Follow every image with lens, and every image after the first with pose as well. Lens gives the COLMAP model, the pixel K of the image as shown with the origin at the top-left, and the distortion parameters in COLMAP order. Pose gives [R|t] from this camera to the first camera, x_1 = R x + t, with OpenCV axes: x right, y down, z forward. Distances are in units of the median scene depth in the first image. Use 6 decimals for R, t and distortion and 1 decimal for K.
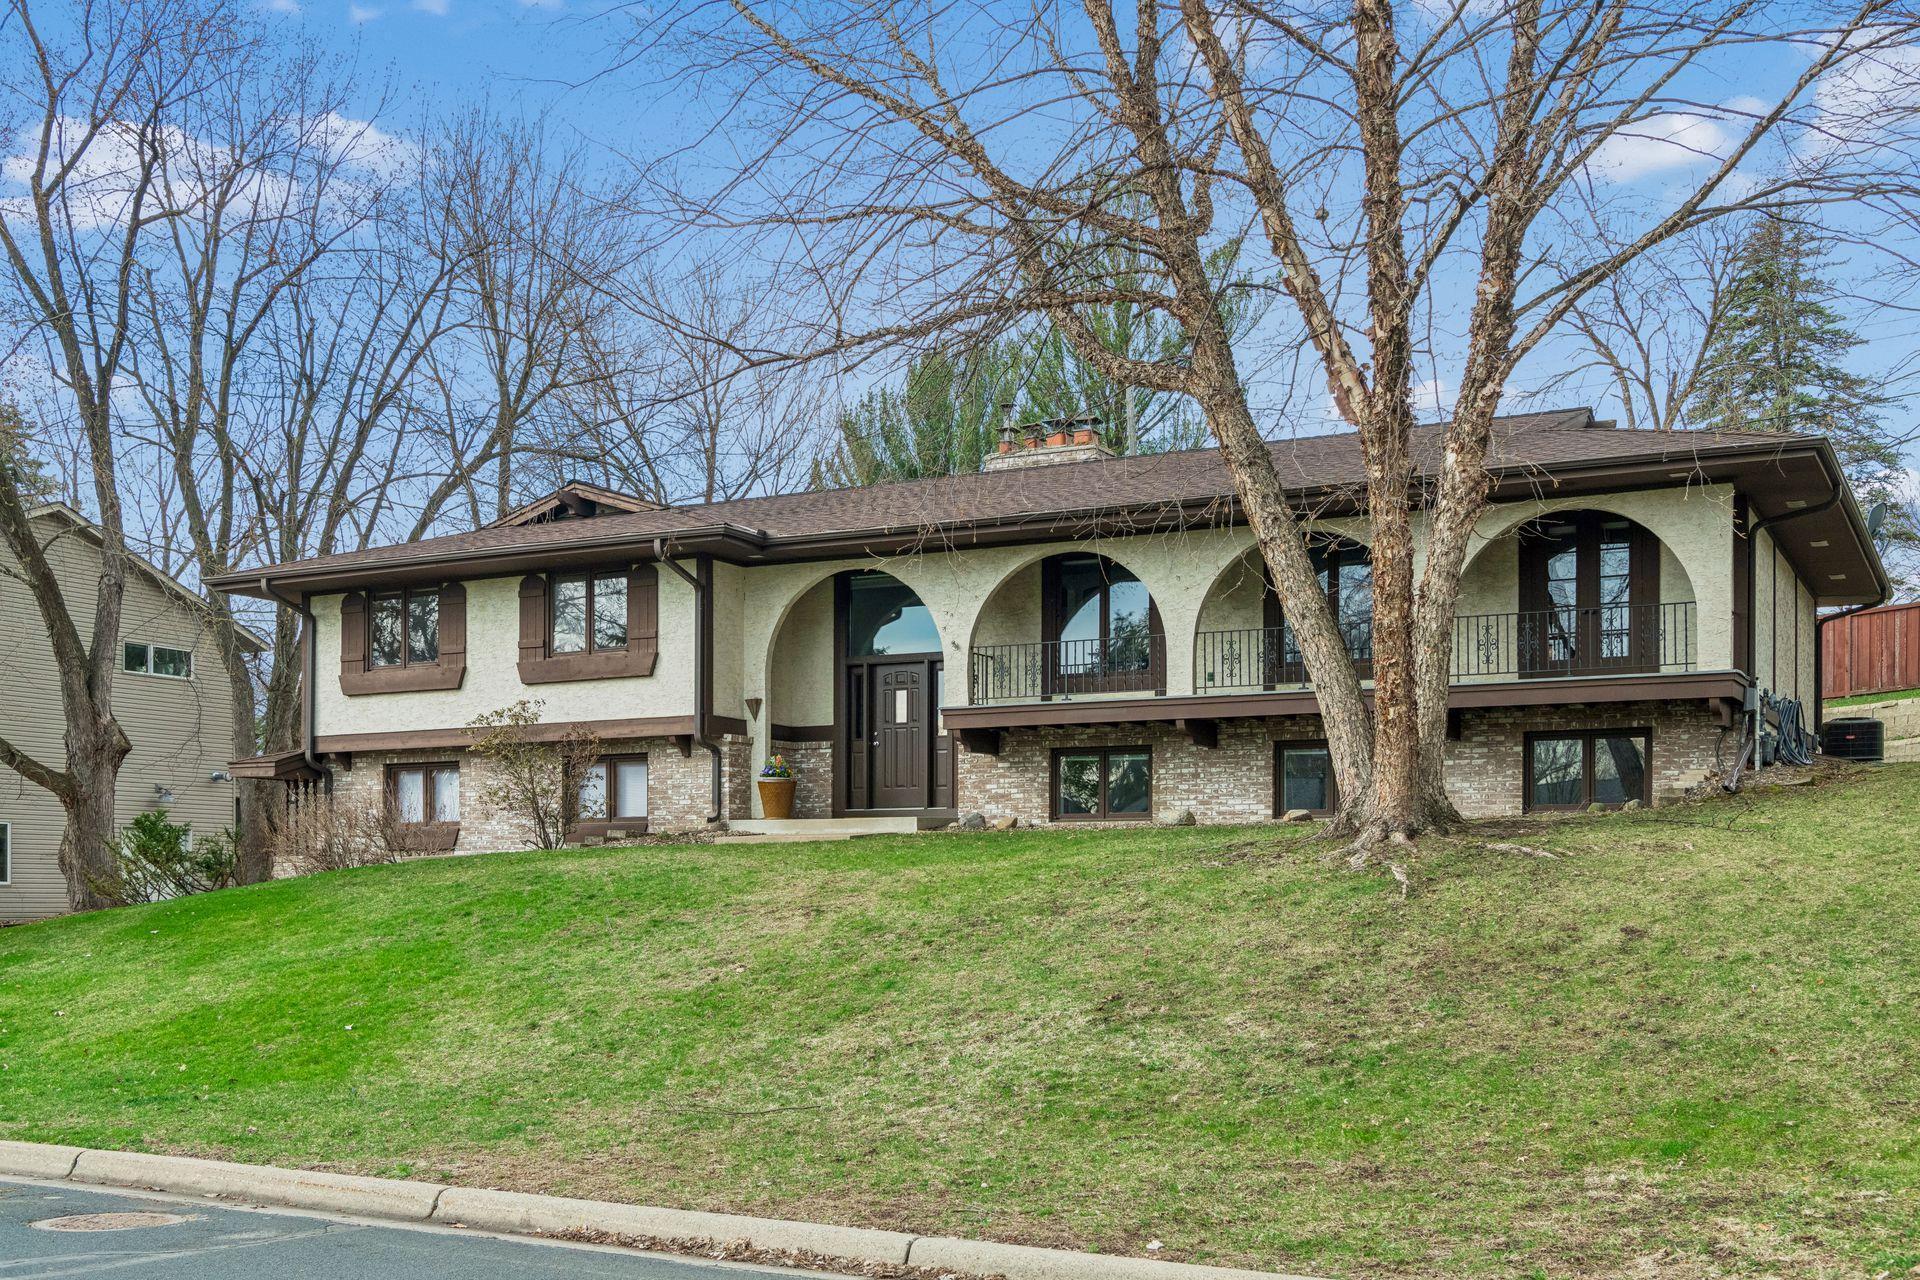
lens RADIAL K [[944.5, 0, 953.7], [0, 944.5, 640.7], [0, 0, 1]] dist [-0.002758, -0.000232]
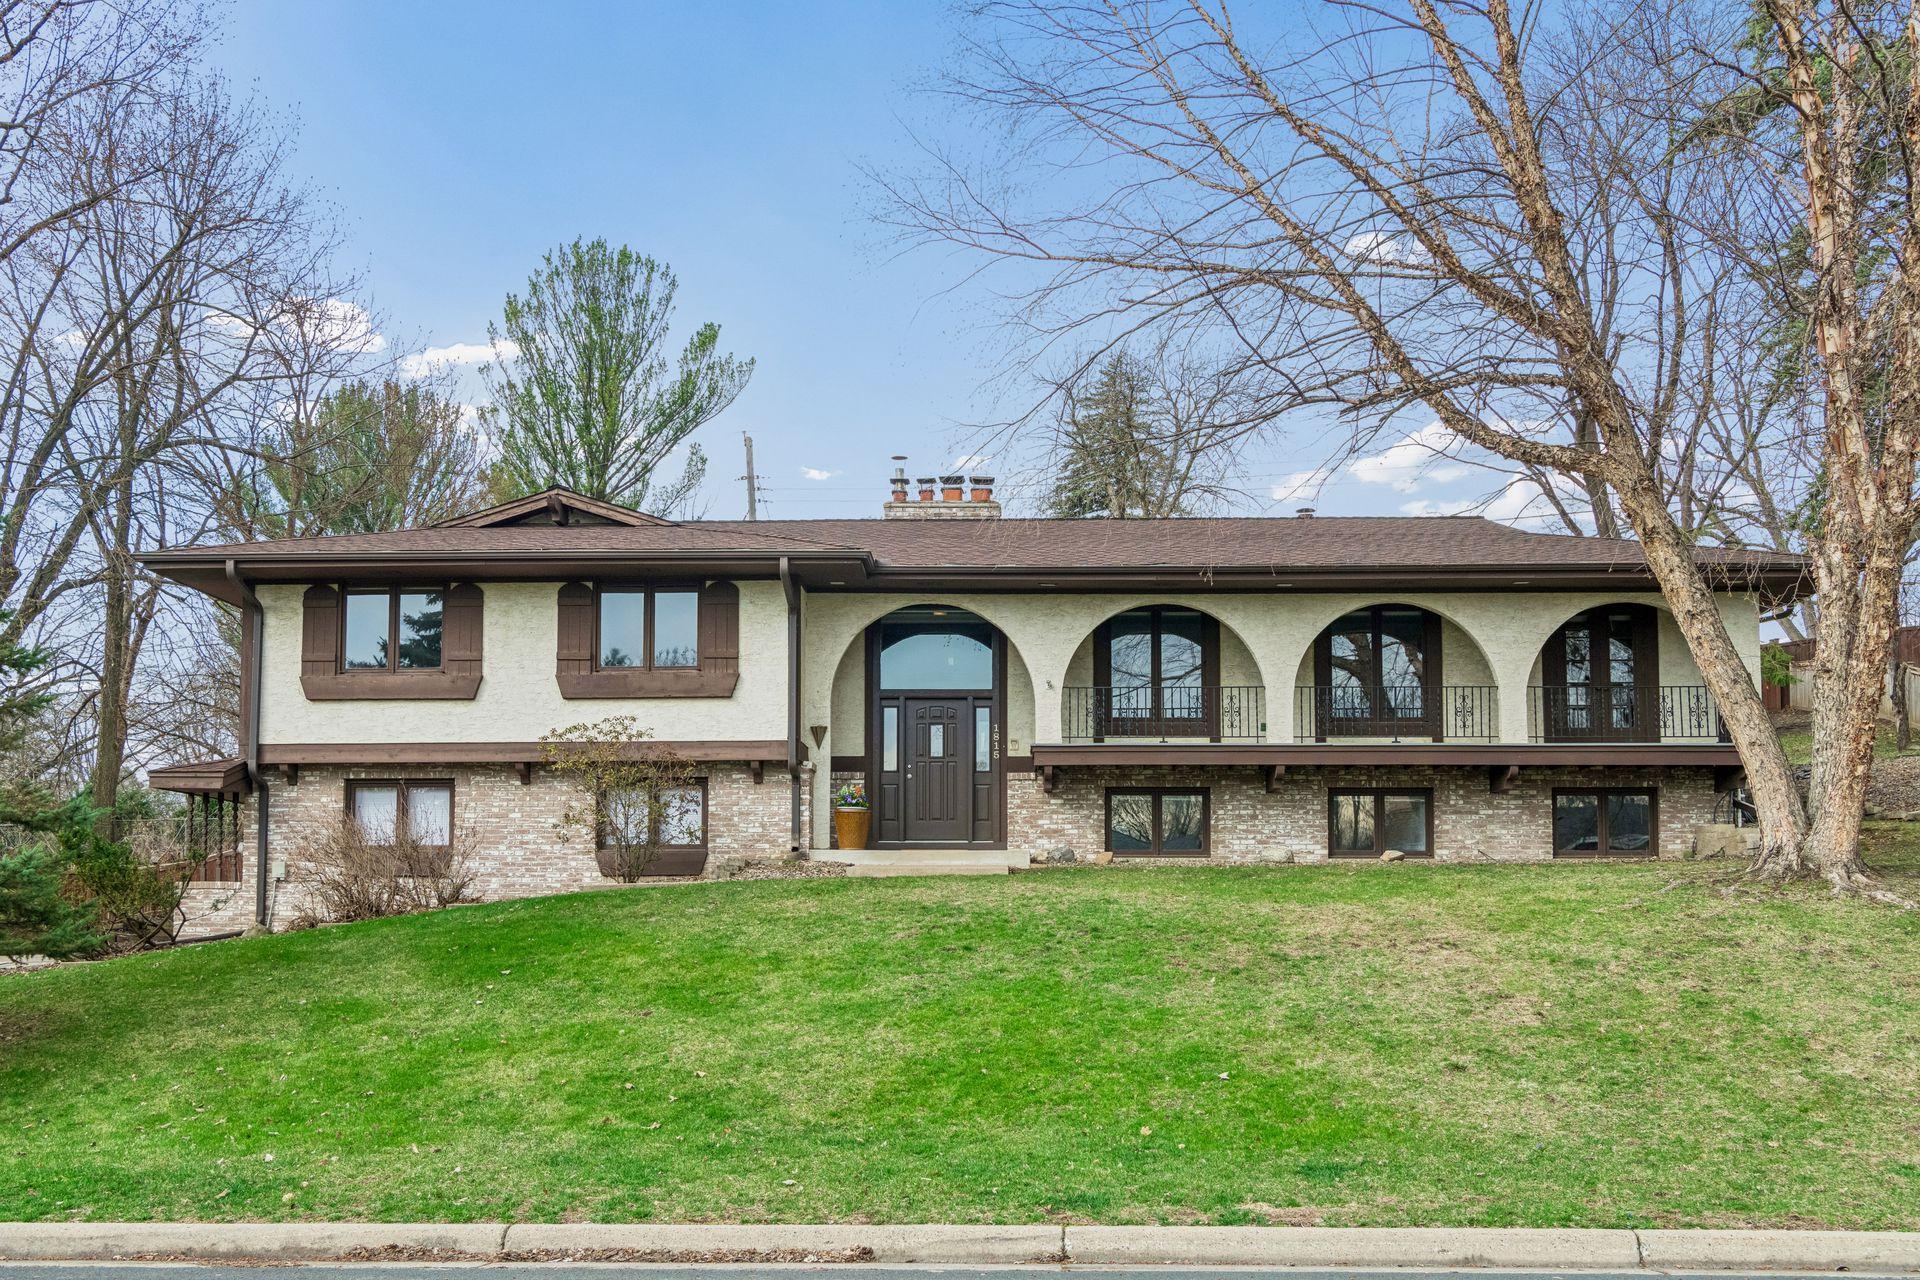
lens RADIAL K [[894.7, 0, 967.8], [0, 894.7, 647.3], [0, 0, 1]] dist [0.002532, -0.000133]
pose [[0.973344, 0.068876, 0.218766, -0.280891], [-0.060005, 0.997094, -0.046946, 0.014329], [-0.221363, 0.032568, 0.974647, 0.053383]]
